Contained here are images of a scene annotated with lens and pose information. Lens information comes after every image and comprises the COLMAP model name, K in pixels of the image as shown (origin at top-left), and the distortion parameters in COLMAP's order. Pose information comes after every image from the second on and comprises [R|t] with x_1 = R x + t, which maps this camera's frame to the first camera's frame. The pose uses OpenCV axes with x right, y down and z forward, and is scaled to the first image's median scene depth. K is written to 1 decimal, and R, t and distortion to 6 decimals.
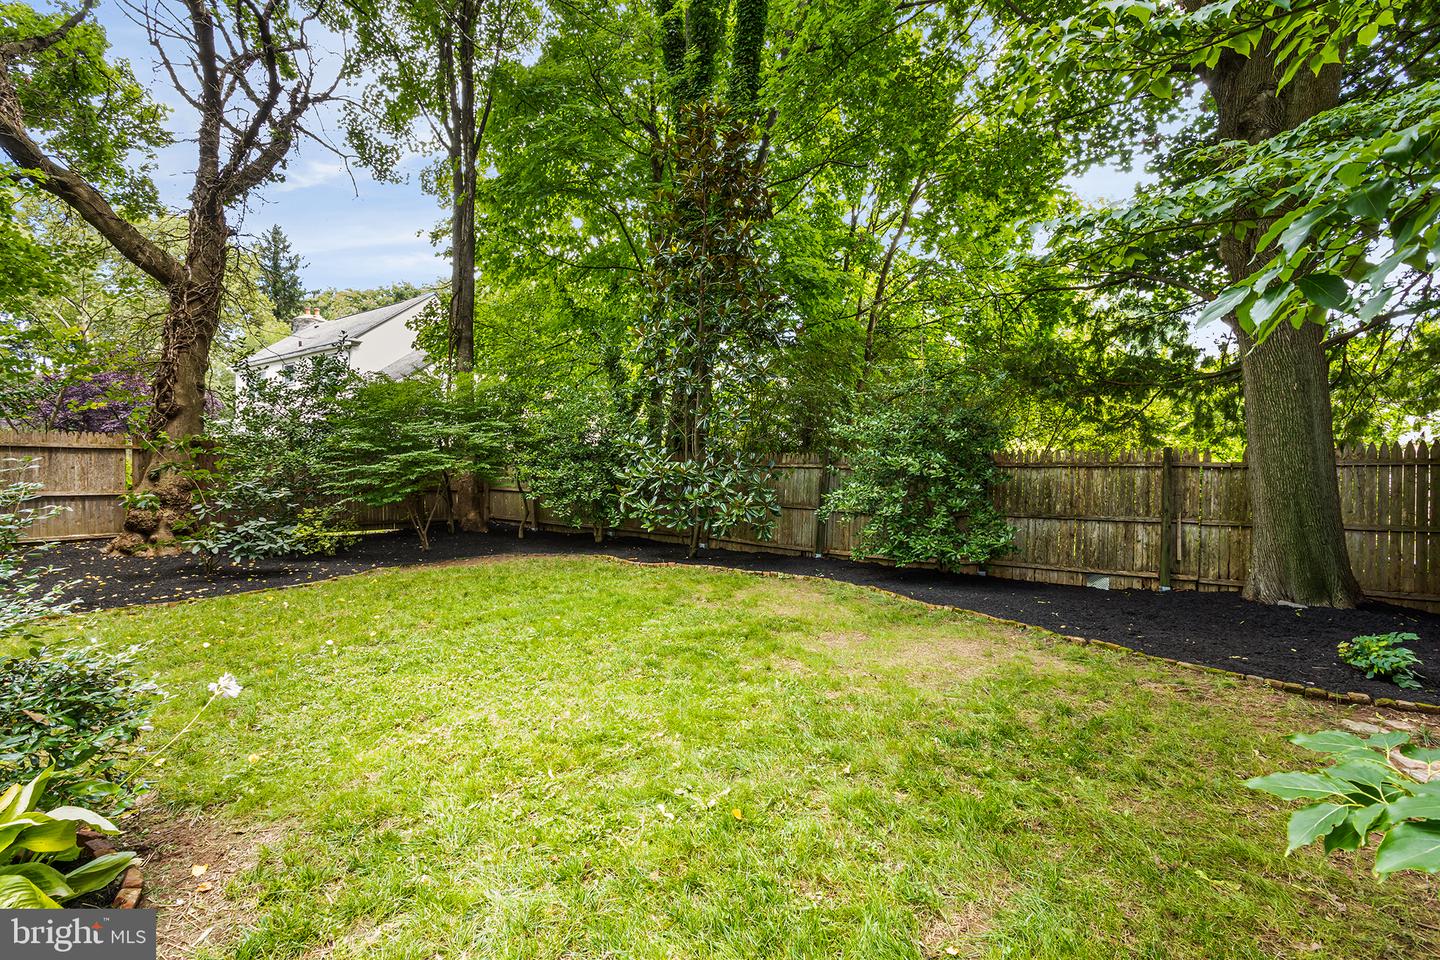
lens RADIAL K [[695.0, 0, 724.8], [0, 695.0, 476.3], [0, 0, 1]] dist [0.015009, 0.001574]
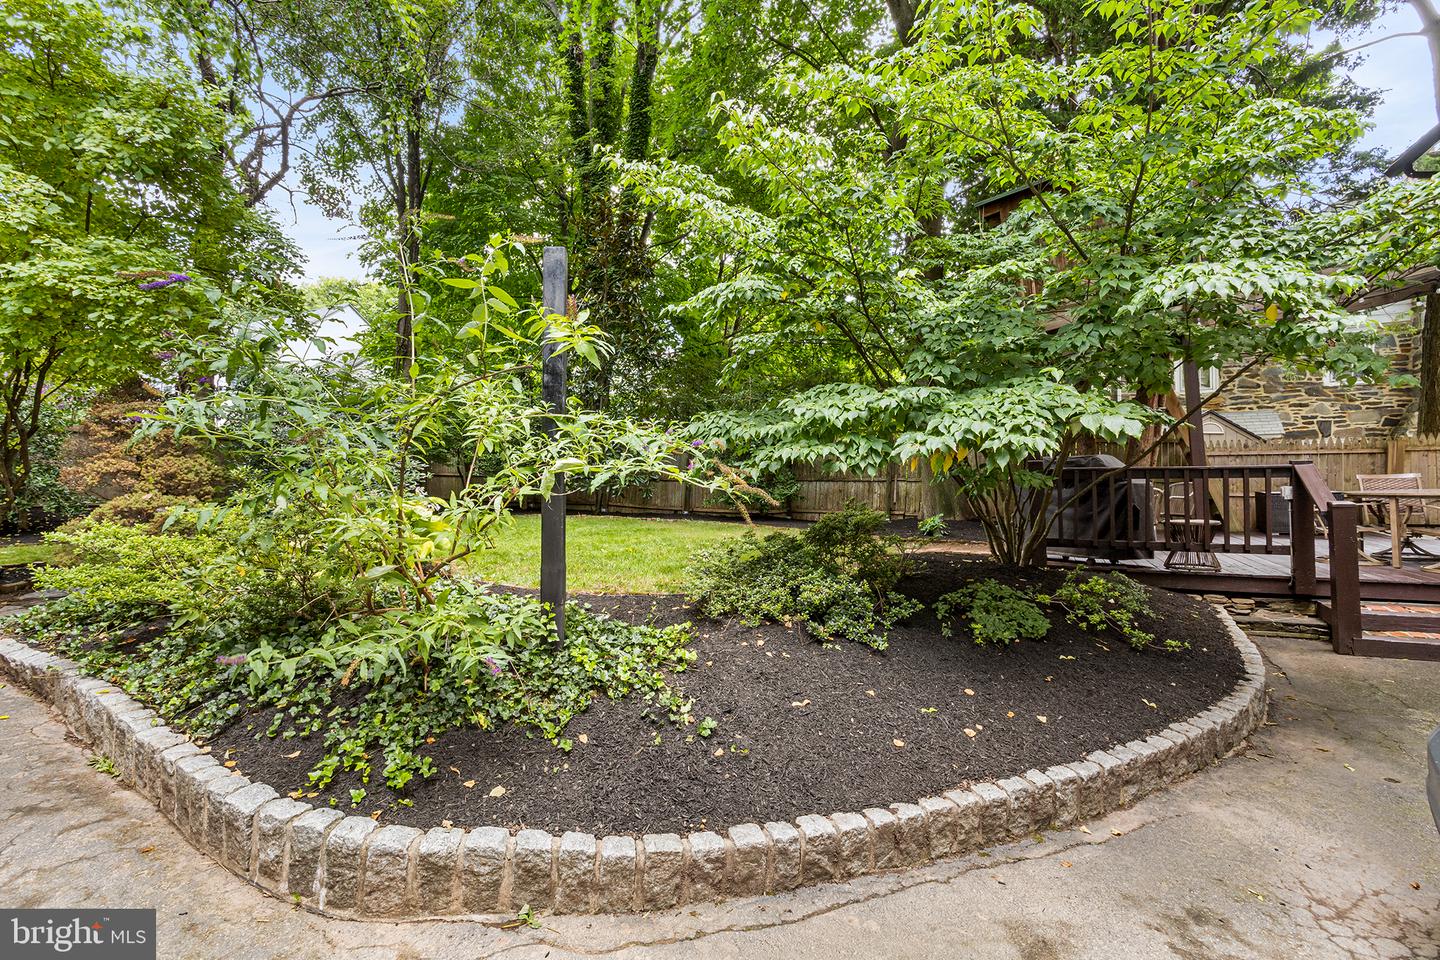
lens RADIAL K [[695.0, 0, 715.3], [0, 695.0, 477.9], [0, 0, 1]] dist [0.015009, 0.001574]
pose [[0.989688, 0.000615, 0.143242, -0.007848], [0.000586, 0.999965, -0.008339, 0.036245], [-0.143242, 0.008337, 0.989653, -0.289269]]
